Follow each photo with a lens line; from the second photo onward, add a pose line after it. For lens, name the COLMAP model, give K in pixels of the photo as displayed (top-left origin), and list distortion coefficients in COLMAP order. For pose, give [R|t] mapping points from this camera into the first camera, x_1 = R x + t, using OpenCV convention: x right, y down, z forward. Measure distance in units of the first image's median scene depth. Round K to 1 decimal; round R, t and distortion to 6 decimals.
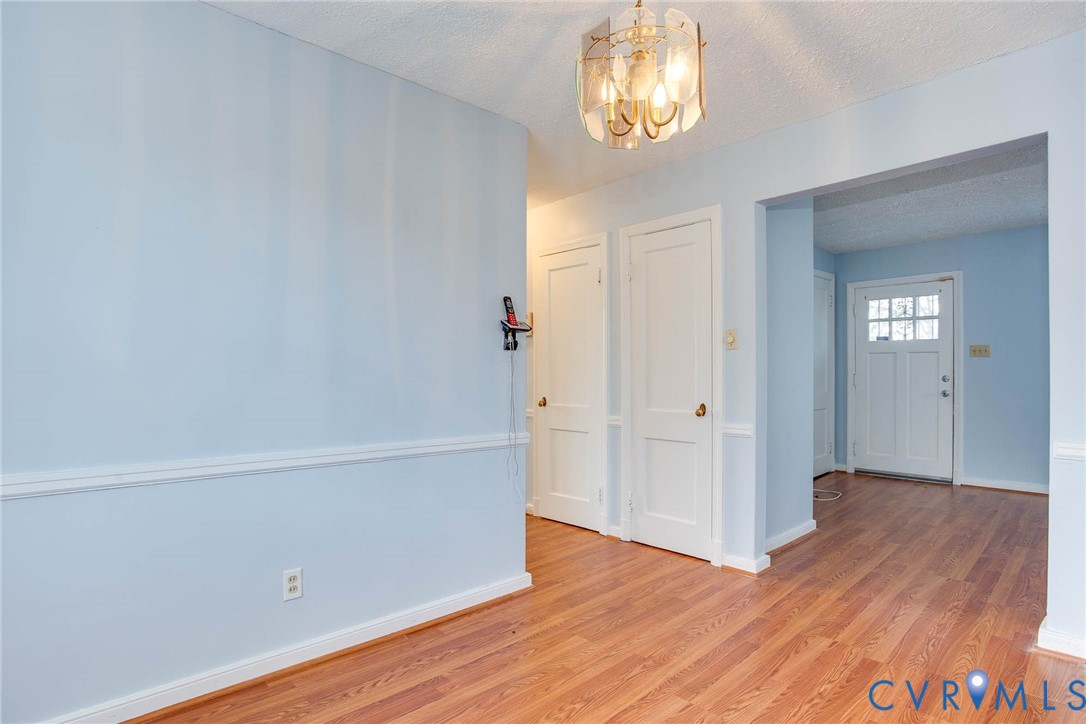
lens RADIAL K [[553.5, 0, 554.9], [0, 553.5, 372.2], [0, 0, 1]] dist [-0.024235, 0.000615]
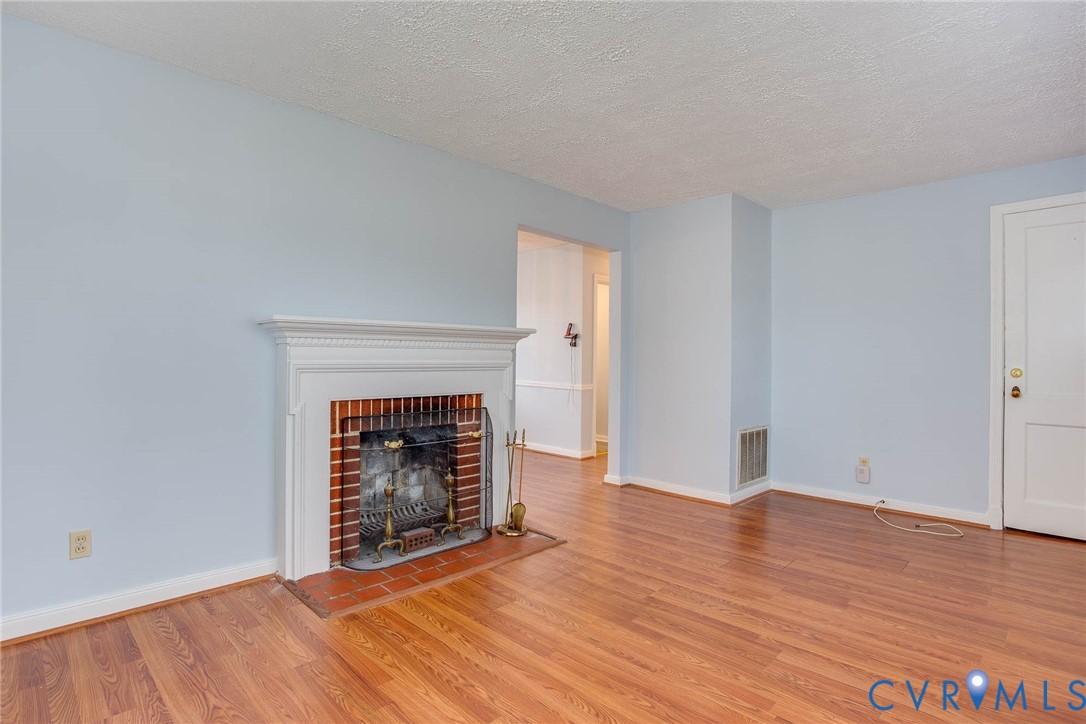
lens RADIAL K [[553.5, 0, 554.9], [0, 553.5, 372.2], [0, 0, 1]] dist [-0.024235, 0.000615]
pose [[0.025491, 0.036128, -0.999022, 1.748121], [-0.004596, 0.999340, 0.036022, -0.014796], [0.999664, 0.003673, 0.025640, 0.709371]]
